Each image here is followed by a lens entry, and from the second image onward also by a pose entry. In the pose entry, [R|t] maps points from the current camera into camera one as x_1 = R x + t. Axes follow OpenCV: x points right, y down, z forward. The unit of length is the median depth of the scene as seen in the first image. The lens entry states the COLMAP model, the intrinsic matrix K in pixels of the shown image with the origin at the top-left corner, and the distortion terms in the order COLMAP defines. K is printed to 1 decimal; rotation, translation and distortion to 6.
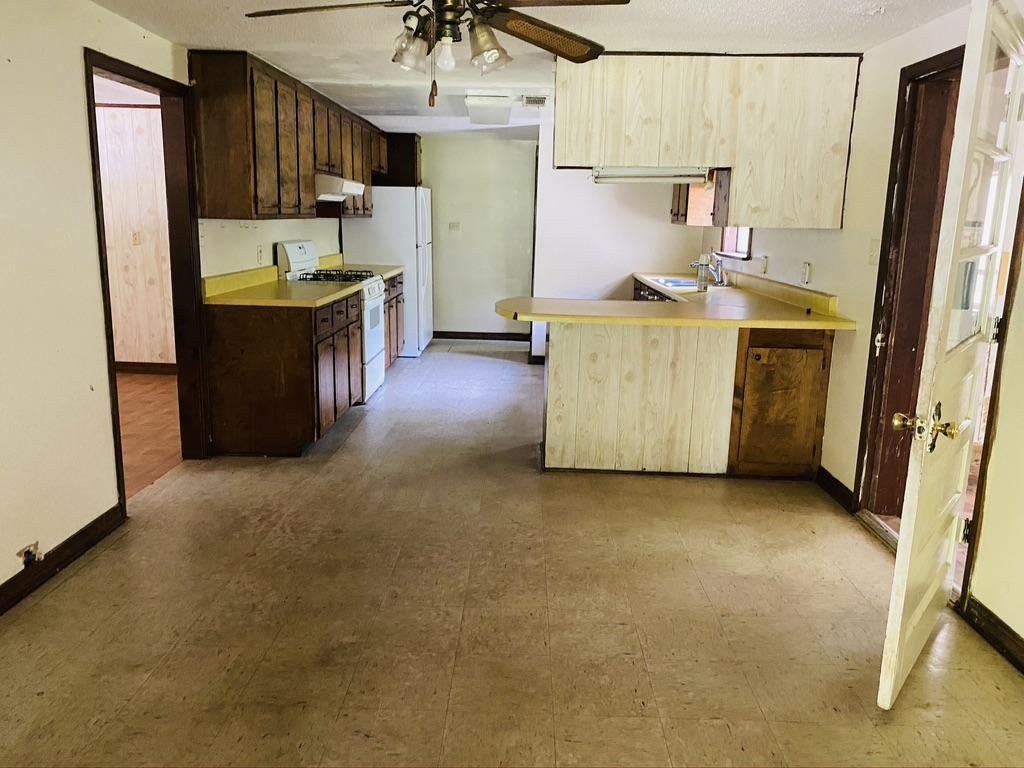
lens RADIAL K [[782.0, 0, 520.3], [0, 782.0, 383.1], [0, 0, 1]] dist [0.057924, -0.086009]
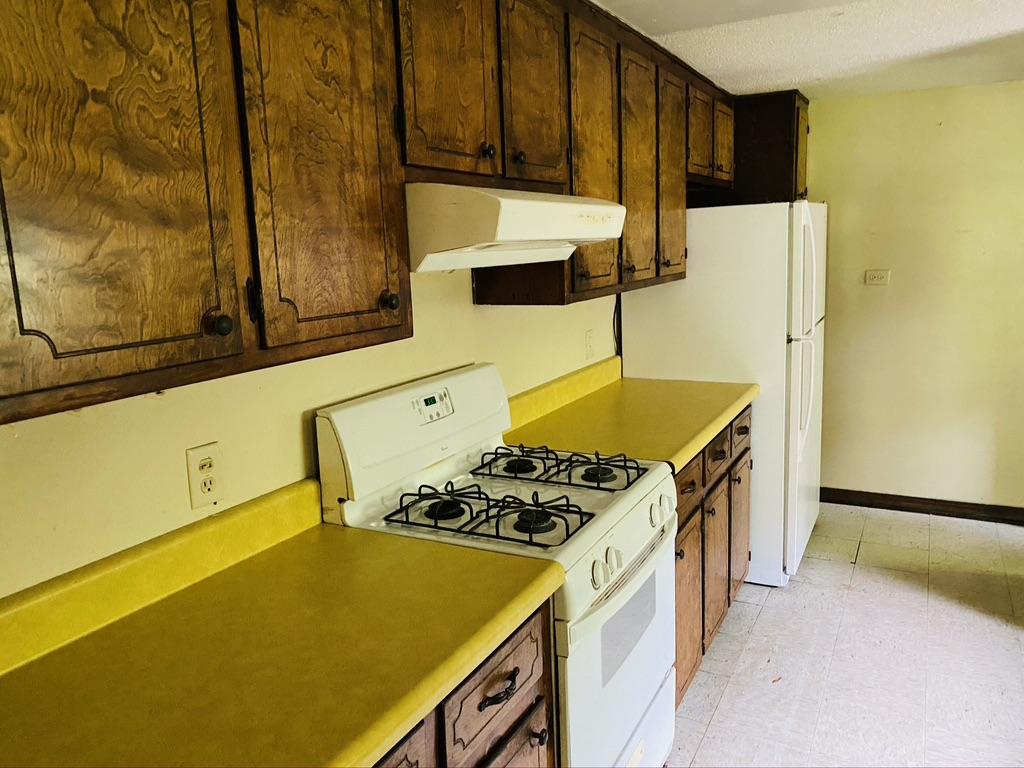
lens RADIAL K [[782.0, 0, 512.0], [0, 782.0, 394.7], [0, 0, 1]] dist [0.057924, -0.086009]
pose [[0.888508, 0.030592, -0.457840, -0.068892], [-0.038376, 0.999234, -0.007707, -0.136210], [0.457253, 0.024418, 0.889001, 0.553178]]
